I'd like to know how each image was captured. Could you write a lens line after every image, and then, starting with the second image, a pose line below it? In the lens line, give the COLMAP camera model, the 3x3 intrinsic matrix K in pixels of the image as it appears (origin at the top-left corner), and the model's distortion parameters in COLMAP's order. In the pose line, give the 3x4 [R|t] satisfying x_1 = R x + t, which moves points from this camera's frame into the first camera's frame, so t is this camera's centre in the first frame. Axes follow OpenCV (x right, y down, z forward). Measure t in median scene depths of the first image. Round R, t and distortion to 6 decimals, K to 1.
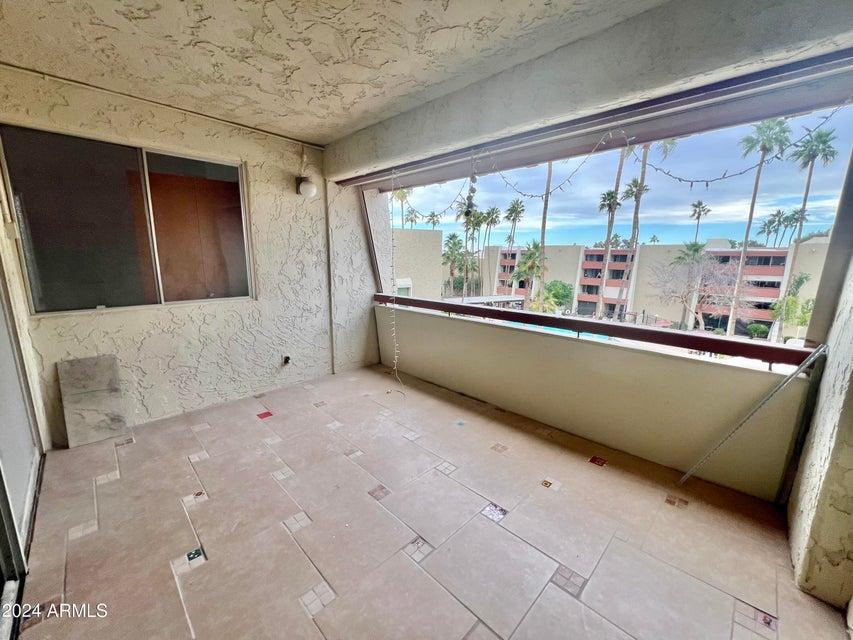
lens RADIAL K [[342.1, 0, 421.7], [0, 342.1, 319.5], [0, 0, 1]] dist [-0.007408, 0.000818]
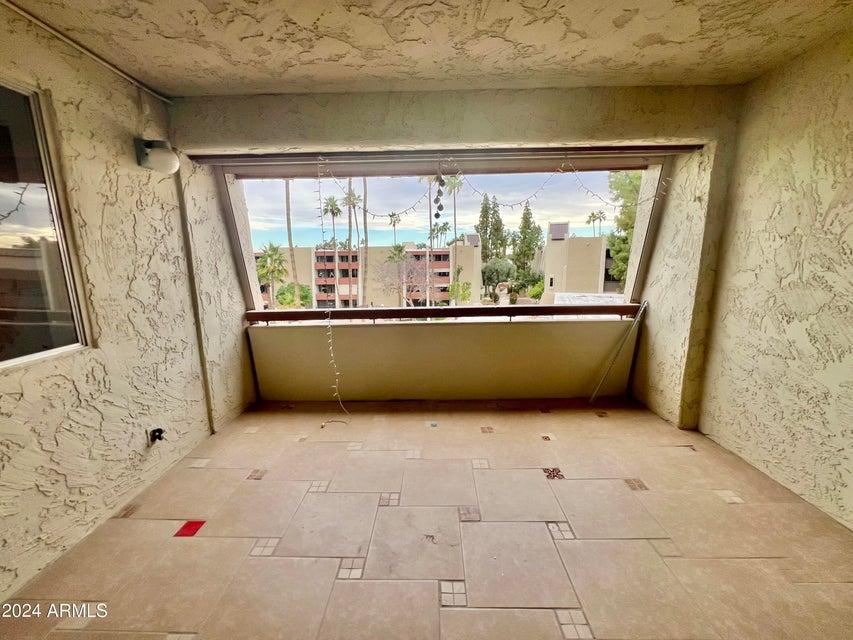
lens RADIAL K [[342.1, 0, 426.8], [0, 342.1, 319.4], [0, 0, 1]] dist [-0.007408, 0.000818]
pose [[0.719068, -0.146223, 0.679383, -0.409972], [0.150576, 0.987172, 0.053096, -0.043981], [-0.678431, 0.064119, 0.731861, 0.199097]]
